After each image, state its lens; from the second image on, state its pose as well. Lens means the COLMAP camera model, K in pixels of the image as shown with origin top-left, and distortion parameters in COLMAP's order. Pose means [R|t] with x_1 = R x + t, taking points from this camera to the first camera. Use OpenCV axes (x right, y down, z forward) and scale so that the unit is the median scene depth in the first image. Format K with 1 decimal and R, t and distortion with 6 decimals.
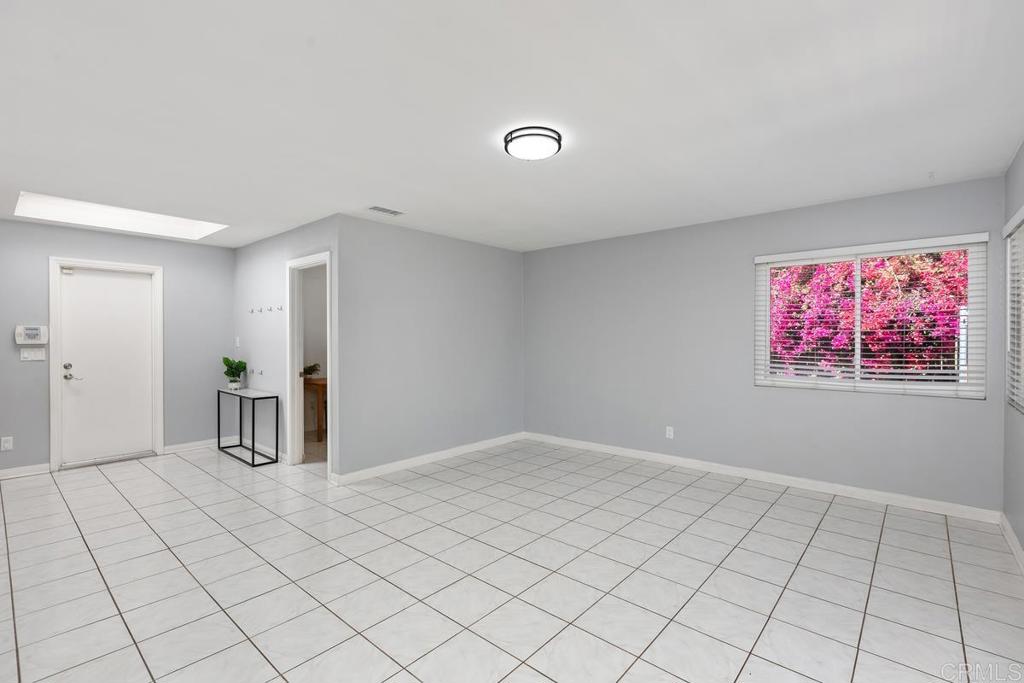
lens RADIAL K [[471.4, 0, 512.0], [0, 471.4, 341.5], [0, 0, 1]] dist [0.001729, 0.000612]
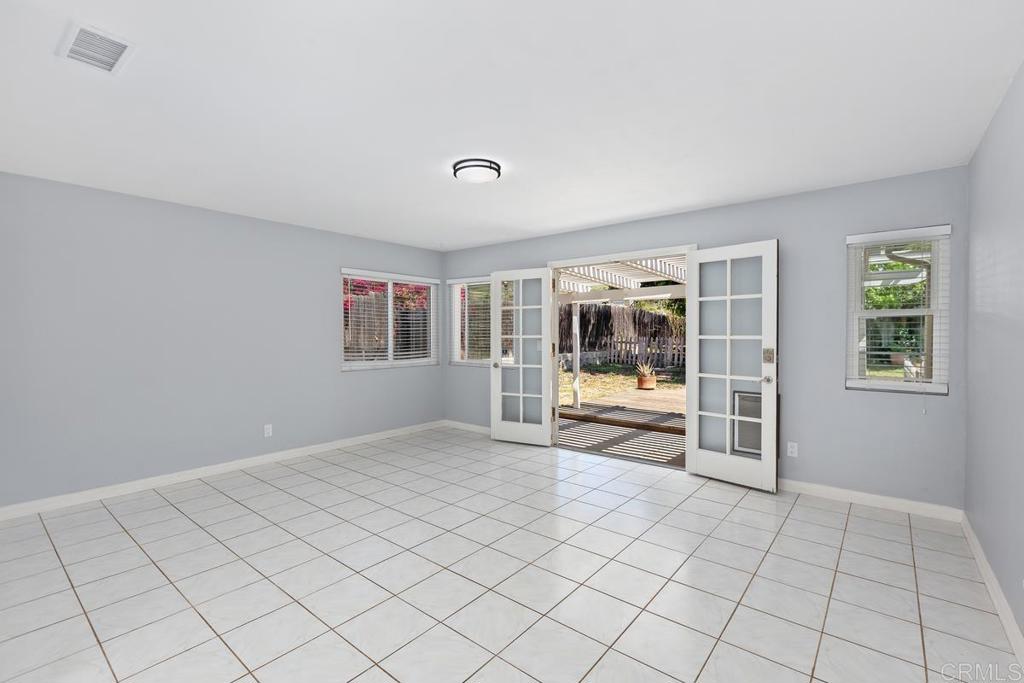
lens RADIAL K [[462.3, 0, 512.0], [0, 462.3, 341.5], [0, 0, 1]] dist [-0.001270, -0.000913]
pose [[0.999460, -0.001243, 0.032842, 0.092209], [0.000769, 0.999895, 0.014438, -0.000874], [-0.032857, -0.014405, 0.999356, 0.105771]]
